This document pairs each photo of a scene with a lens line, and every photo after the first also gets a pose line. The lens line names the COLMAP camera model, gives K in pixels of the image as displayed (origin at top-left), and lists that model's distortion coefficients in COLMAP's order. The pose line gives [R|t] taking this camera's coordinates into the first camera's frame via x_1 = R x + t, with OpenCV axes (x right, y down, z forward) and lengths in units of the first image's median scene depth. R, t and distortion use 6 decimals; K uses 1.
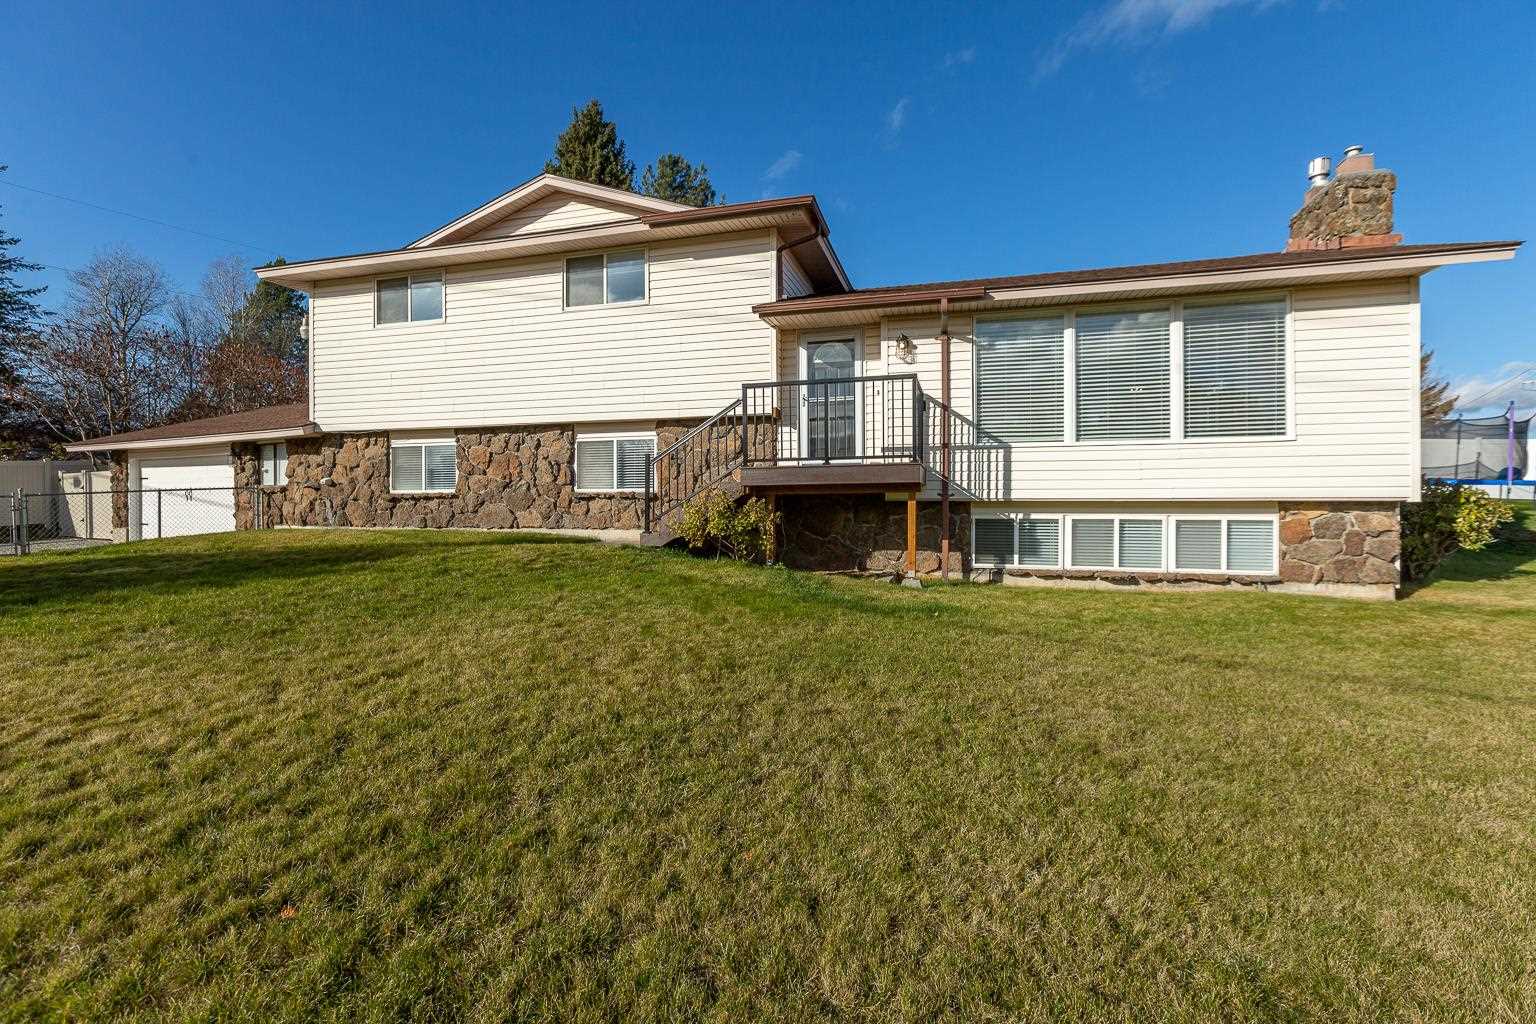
lens RADIAL K [[692.2, 0, 768.1], [0, 692.2, 509.0], [0, 0, 1]] dist [0.003478, -0.000465]
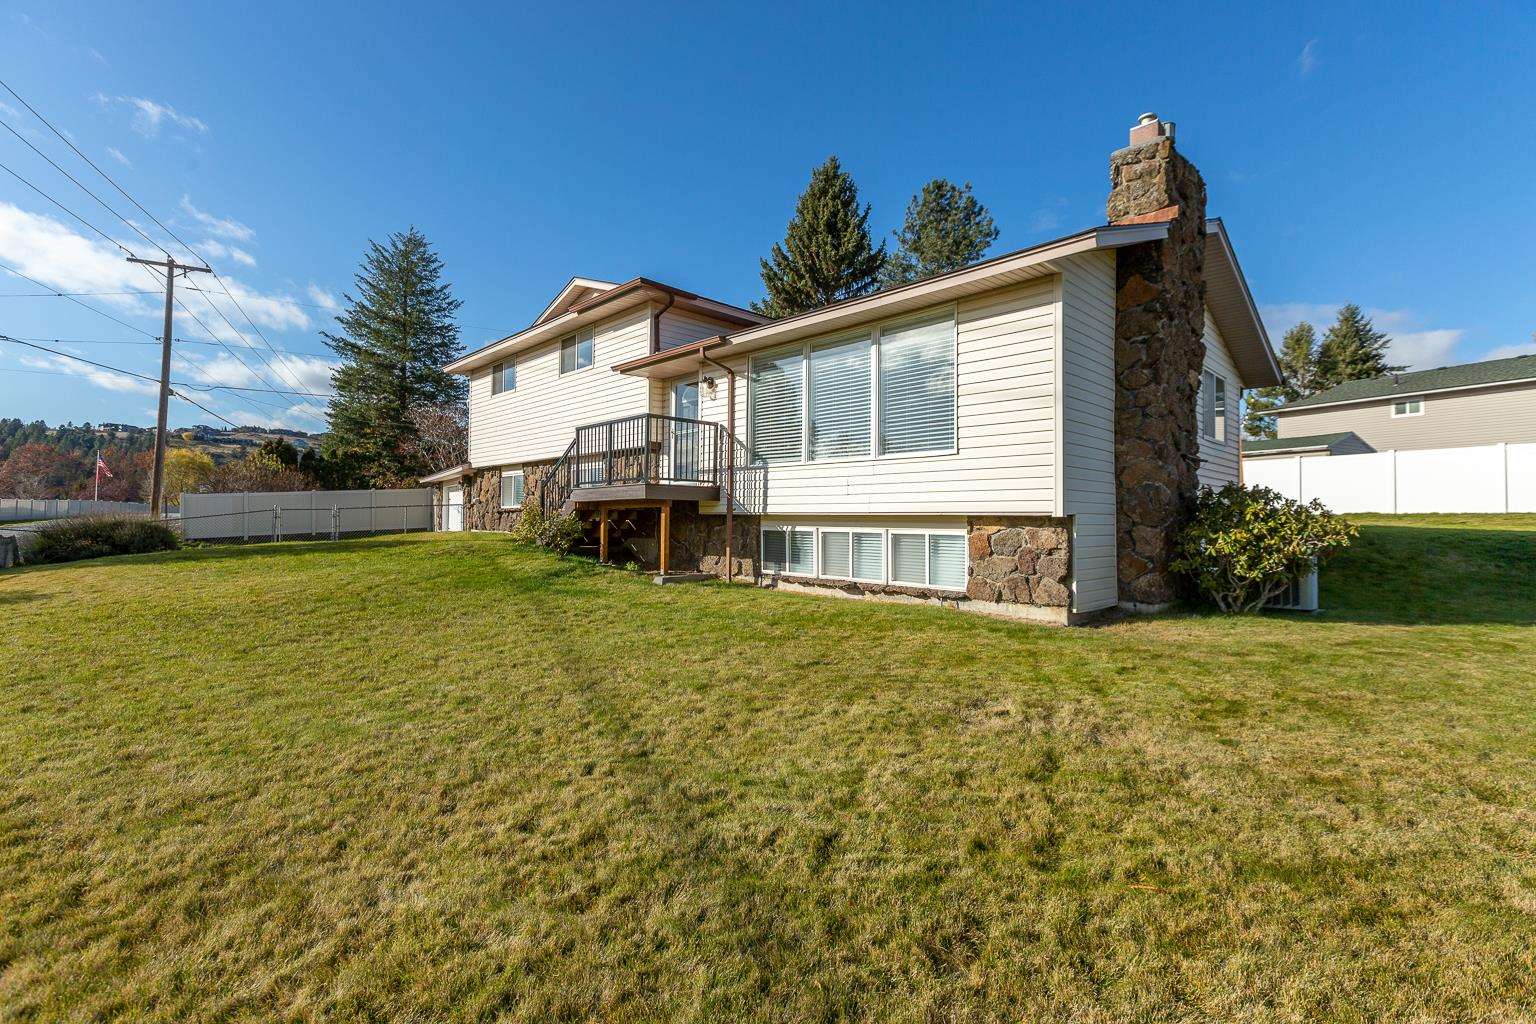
lens RADIAL K [[692.2, 0, 768.1], [0, 692.2, 508.9], [0, 0, 1]] dist [0.003478, -0.000465]
pose [[0.864779, 0.001602, -0.502150, 0.904480], [-0.014886, 0.999637, -0.022446, 0.004570], [0.501932, 0.026885, 0.864489, 0.014173]]
